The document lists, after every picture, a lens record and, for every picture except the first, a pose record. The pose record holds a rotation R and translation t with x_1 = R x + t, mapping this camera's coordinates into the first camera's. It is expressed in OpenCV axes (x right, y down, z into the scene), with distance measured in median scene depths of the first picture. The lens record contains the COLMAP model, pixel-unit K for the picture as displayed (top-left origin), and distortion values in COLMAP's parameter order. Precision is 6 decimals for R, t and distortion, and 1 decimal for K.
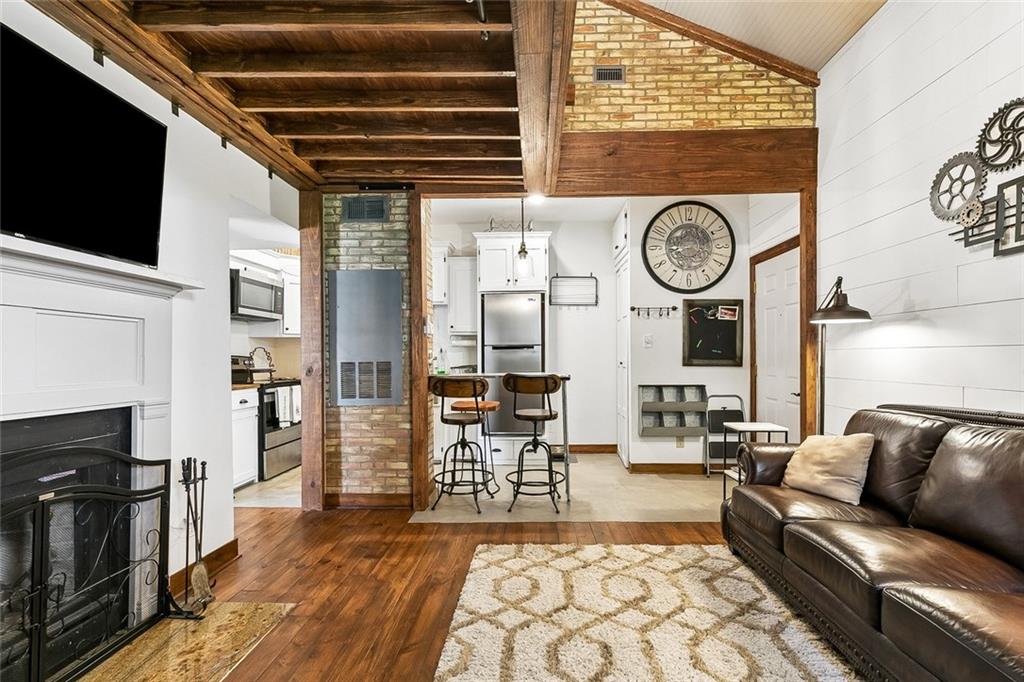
lens RADIAL K [[473.4, 0, 522.6], [0, 473.4, 359.0], [0, 0, 1]] dist [0.007868, -0.000150]
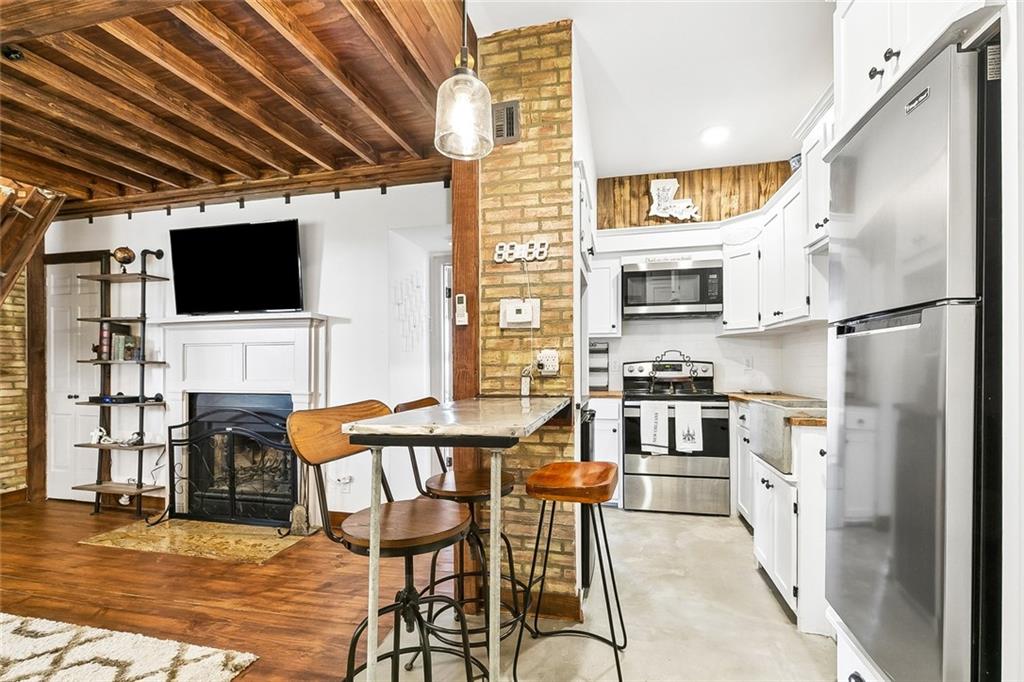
lens RADIAL K [[466.3, 0, 508.3], [0, 466.3, 366.6], [0, 0, 1]] dist [0.000965, 0.000003]
pose [[-0.195546, 0.007974, -0.980662, 0.369592], [0.004680, 0.999963, 0.007198, -0.005163], [0.980683, -0.003182, -0.195577, 1.166883]]
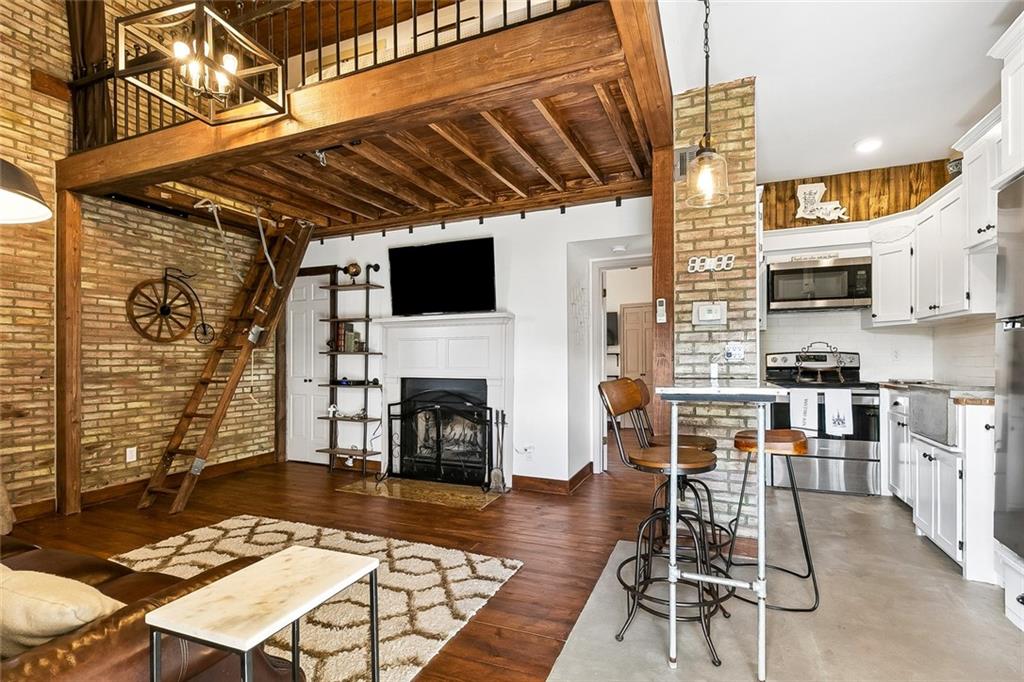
lens RADIAL K [[473.4, 0, 522.6], [0, 473.4, 359.0], [0, 0, 1]] dist [0.007868, -0.000150]
pose [[-0.347064, 0.005904, -0.937823, 0.601370], [0.004726, 0.999978, 0.004547, 0.000420], [0.937830, -0.002854, -0.347084, 1.048077]]
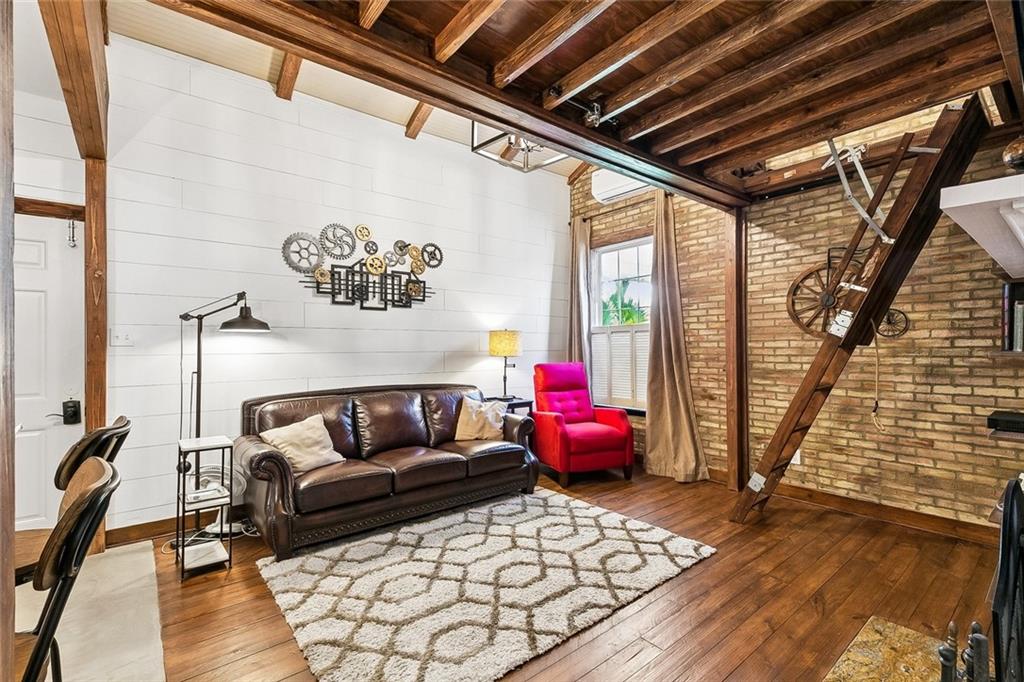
lens RADIAL K [[461.1, 0, 514.1], [0, 461.1, 344.5], [0, 0, 1]] dist [0.001095, -0.000588]
pose [[-0.652588, 0.010587, 0.757639, -0.456702], [0.011098, 0.999929, -0.004413, -0.026178], [-0.757632, 0.005528, -0.652659, 0.948081]]
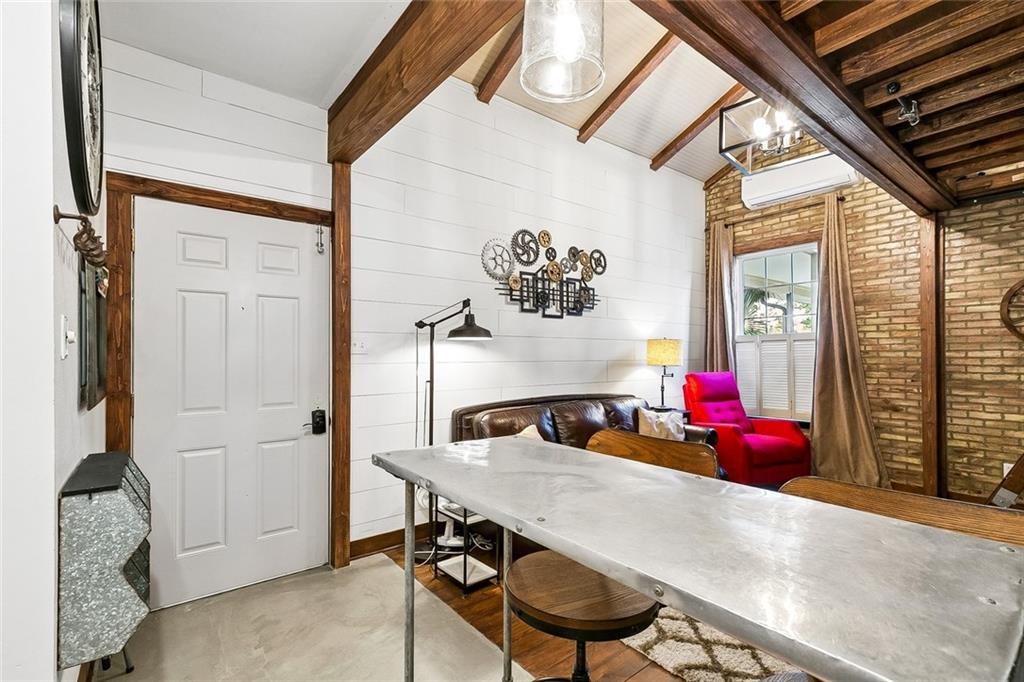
lens RADIAL K [[463.7, 0, 509.9], [0, 463.7, 350.3], [0, 0, 1]] dist [-0.000665, -0.000752]
pose [[-0.638679, 0.013150, 0.769361, -0.176491], [0.008270, 0.999914, -0.010226, -0.031061], [-0.769429, -0.000168, -0.638732, 1.246467]]
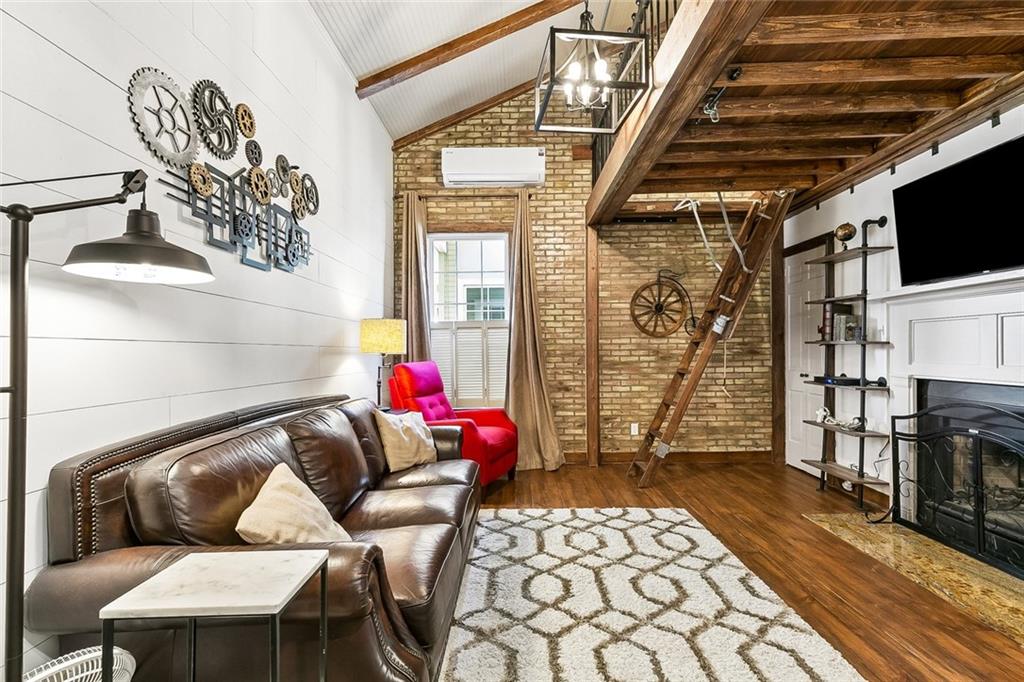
lens RADIAL K [[463.1, 0, 516.7], [0, 463.1, 349.2], [0, 0, 1]] dist [0.003283, -0.000572]
pose [[-0.999402, 0.011518, -0.032616, 0.262967], [0.011536, 0.999933, -0.000356, -0.005471], [0.032609, -0.000732, -0.999468, 1.102337]]
